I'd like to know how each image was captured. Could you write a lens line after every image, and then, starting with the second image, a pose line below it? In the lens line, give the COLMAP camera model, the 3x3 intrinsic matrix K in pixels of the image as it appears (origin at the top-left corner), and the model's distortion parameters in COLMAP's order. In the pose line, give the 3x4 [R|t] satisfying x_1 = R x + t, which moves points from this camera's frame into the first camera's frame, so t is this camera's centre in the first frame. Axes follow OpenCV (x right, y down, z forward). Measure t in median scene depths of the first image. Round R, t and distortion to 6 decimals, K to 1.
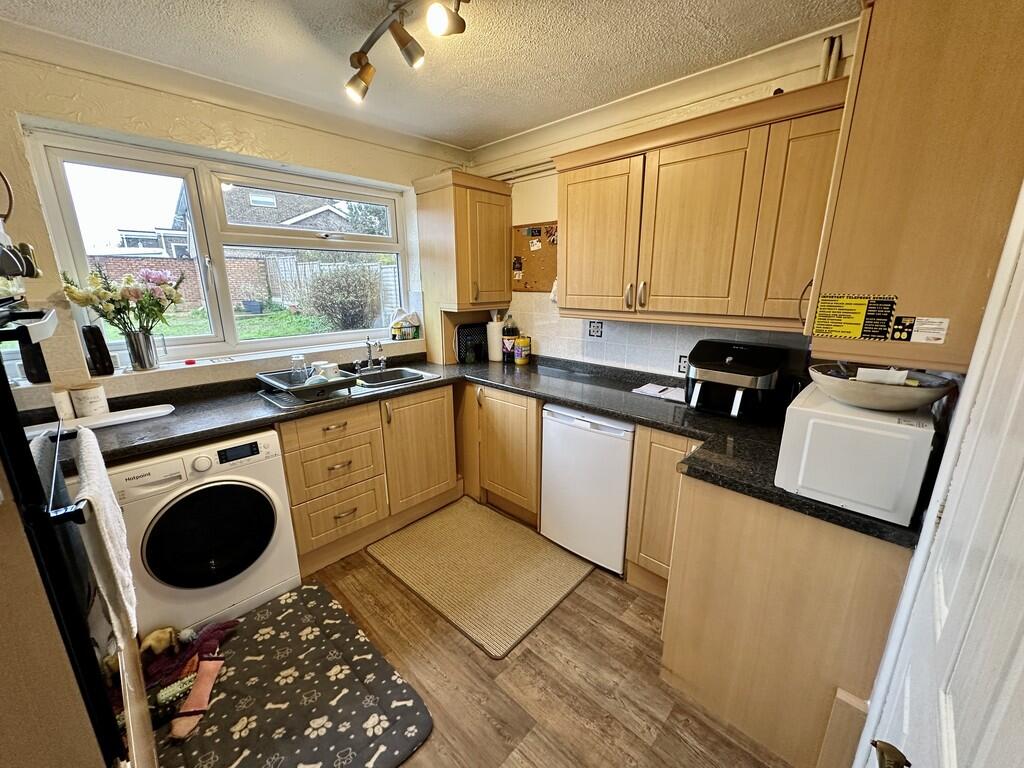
lens RADIAL K [[405.8, 0, 512.0], [0, 405.8, 385.3], [0, 0, 1]] dist [-0.002331, 0.000280]
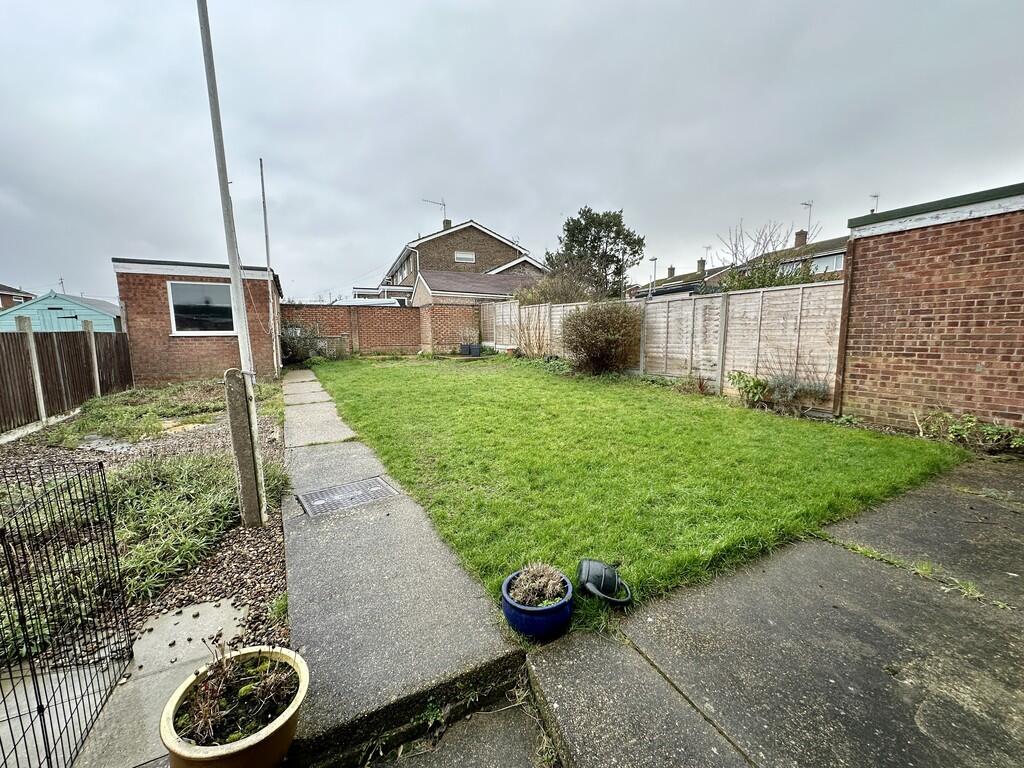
lens RADIAL K [[405.8, 0, 513.4], [0, 405.8, 386.5], [0, 0, 1]] dist [-0.002331, 0.000280]
pose [[0.951501, 0.032558, -0.305919, -1.513683], [-0.069228, 0.991541, -0.109793, 0.023849], [0.299757, 0.125646, 0.945706, 0.499514]]
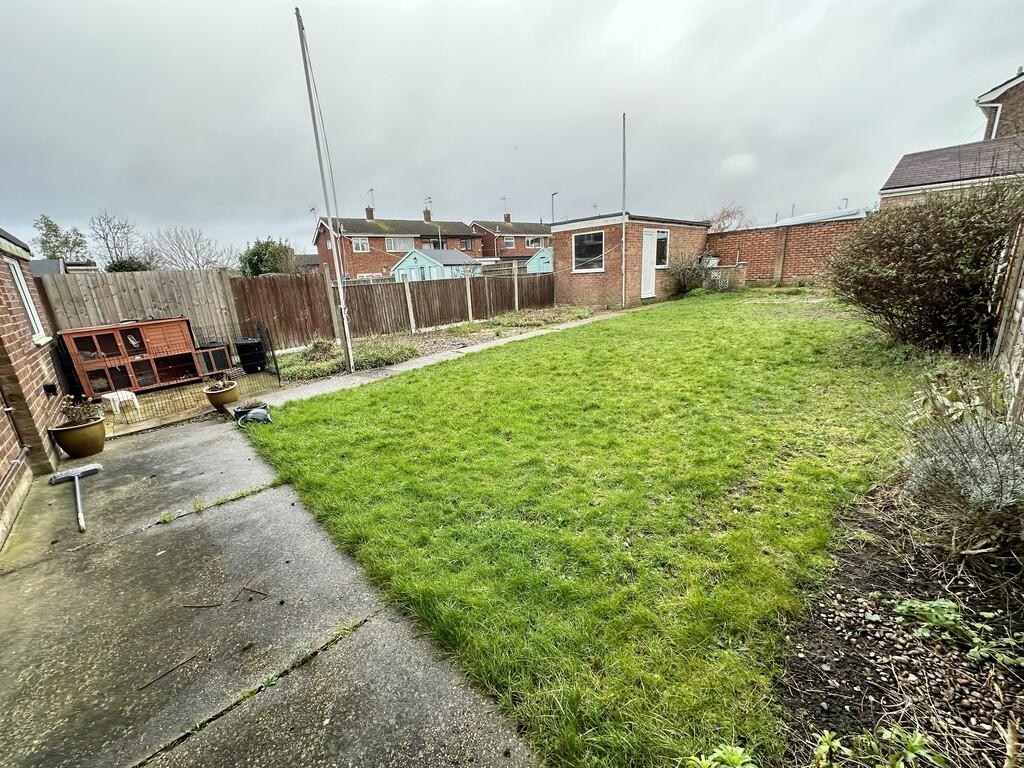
lens RADIAL K [[405.8, 0, 510.8], [0, 405.8, 384.5], [0, 0, 1]] dist [-0.002331, 0.000280]
pose [[-0.043874, 0.267218, -0.962637, 0.333043], [-0.196286, 0.942478, 0.270568, -0.630605], [0.979565, 0.200823, 0.011101, 2.800835]]
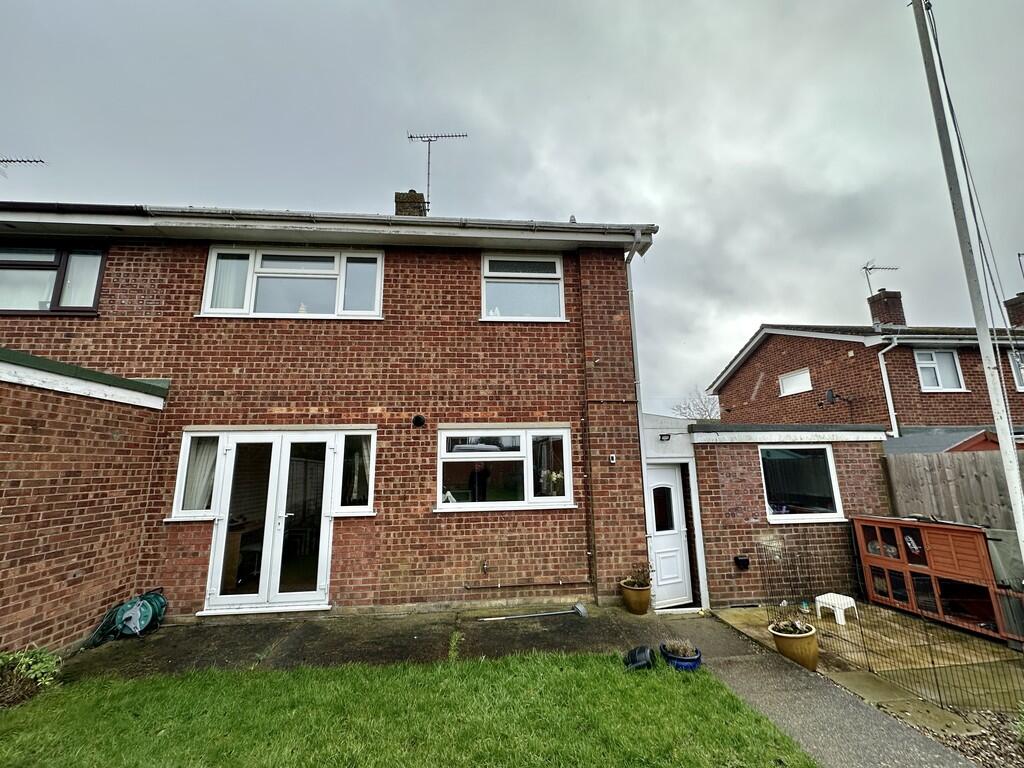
lens RADIAL K [[405.8, 0, 509.5], [0, 405.8, 383.7], [0, 0, 1]] dist [-0.002331, 0.000280]
pose [[-0.777412, 0.127876, 0.615856, -2.330618], [0.161475, 0.986876, -0.001080, -0.819051], [-0.607912, 0.098606, -0.787858, 3.091321]]
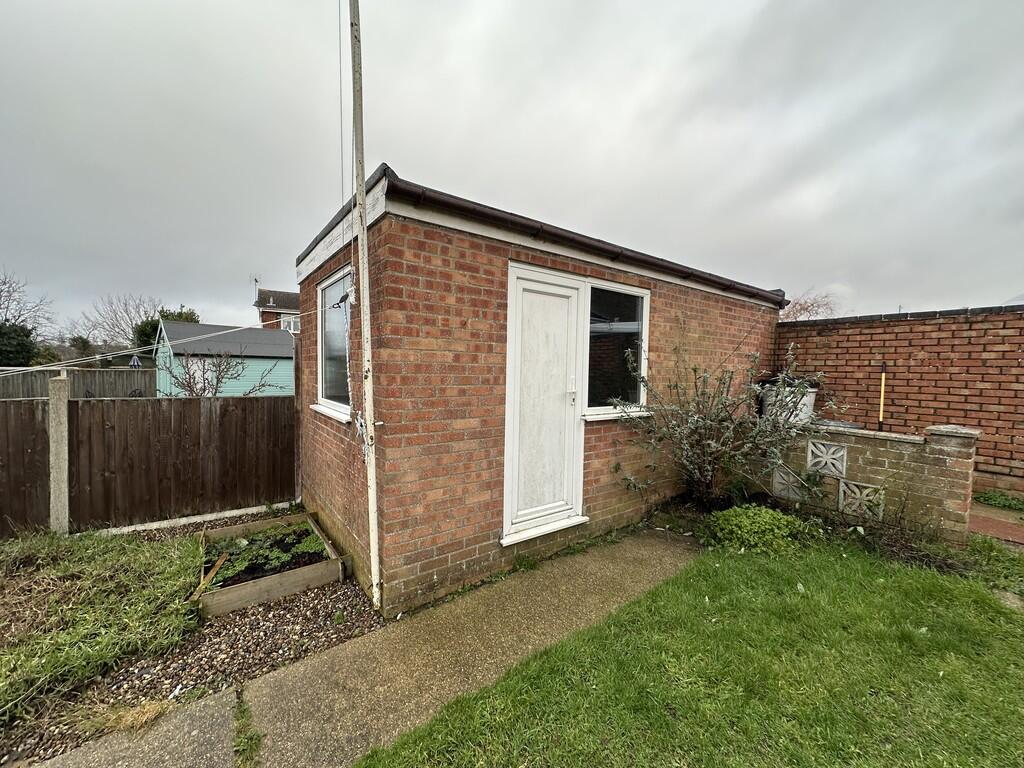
lens RADIAL K [[405.8, 0, 511.6], [0, 405.8, 381.2], [0, 0, 1]] dist [-0.002331, 0.000280]
pose [[-0.164456, 0.033403, -0.985819, -4.616345], [-0.264248, 0.961403, 0.076658, -1.268763], [0.950330, 0.273108, -0.149282, 4.635300]]
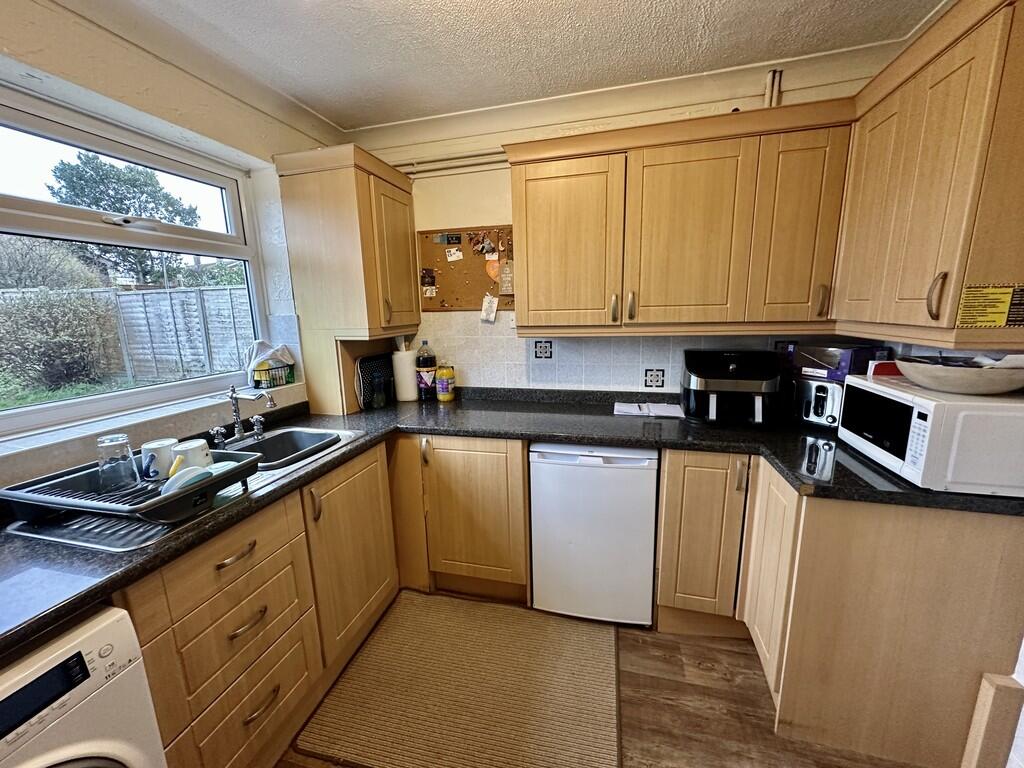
lens RADIAL K [[405.8, 0, 512.7], [0, 405.8, 385.9], [0, 0, 1]] dist [-0.002331, 0.000280]
pose [[0.873999, -0.109240, 0.473490, -0.332825], [0.141203, 0.989451, -0.032364, -0.050507], [-0.464960, 0.095144, 0.880204, 0.317826]]
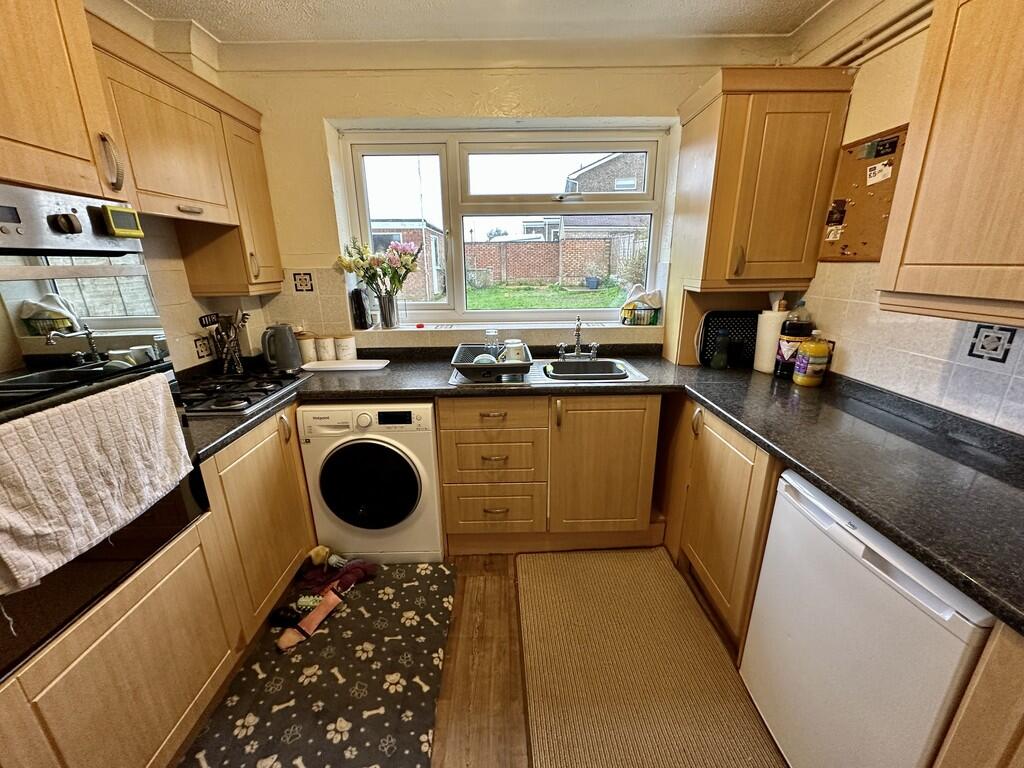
lens RADIAL K [[405.8, 0, 512.8], [0, 405.8, 385.1], [0, 0, 1]] dist [-0.002331, 0.000280]
pose [[0.702902, 0.199540, -0.682724, 0.179814], [-0.166498, 0.979335, 0.114813, -0.067391], [0.691525, 0.032970, 0.721599, 0.373637]]
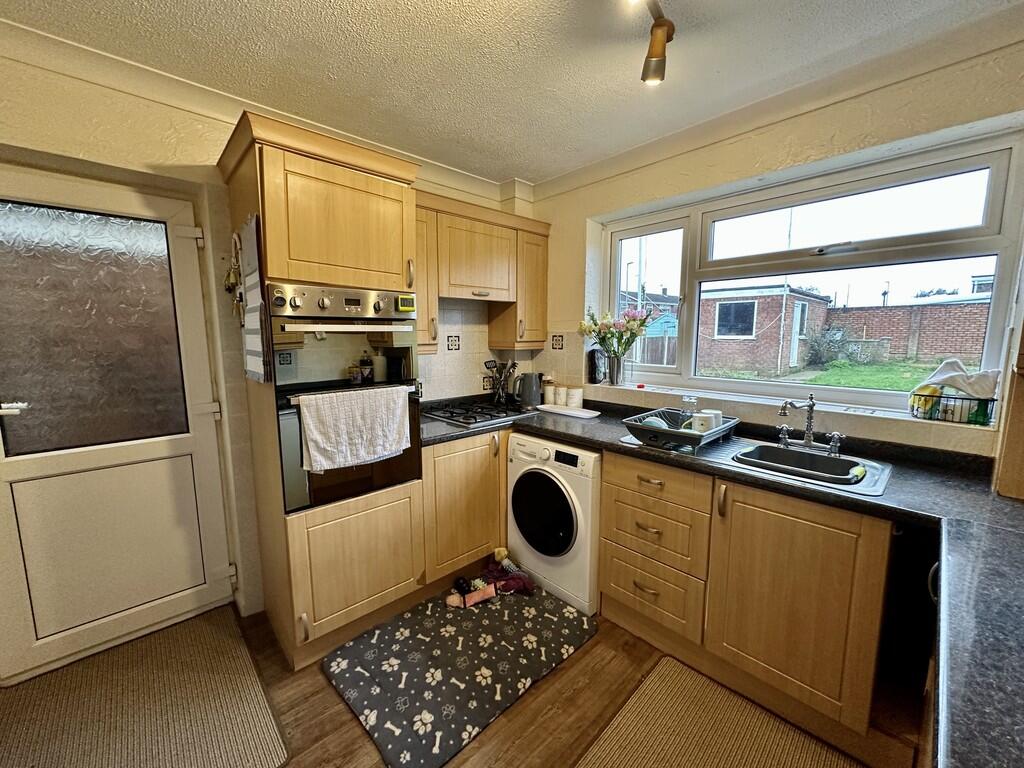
lens RADIAL K [[405.8, 0, 513.1], [0, 405.8, 385.7], [0, 0, 1]] dist [-0.002331, 0.000280]
pose [[-0.055464, 0.129084, -0.990081, 0.374263], [-0.247019, 0.959008, 0.138871, -0.128714], [0.967422, 0.252271, -0.021304, 0.667349]]
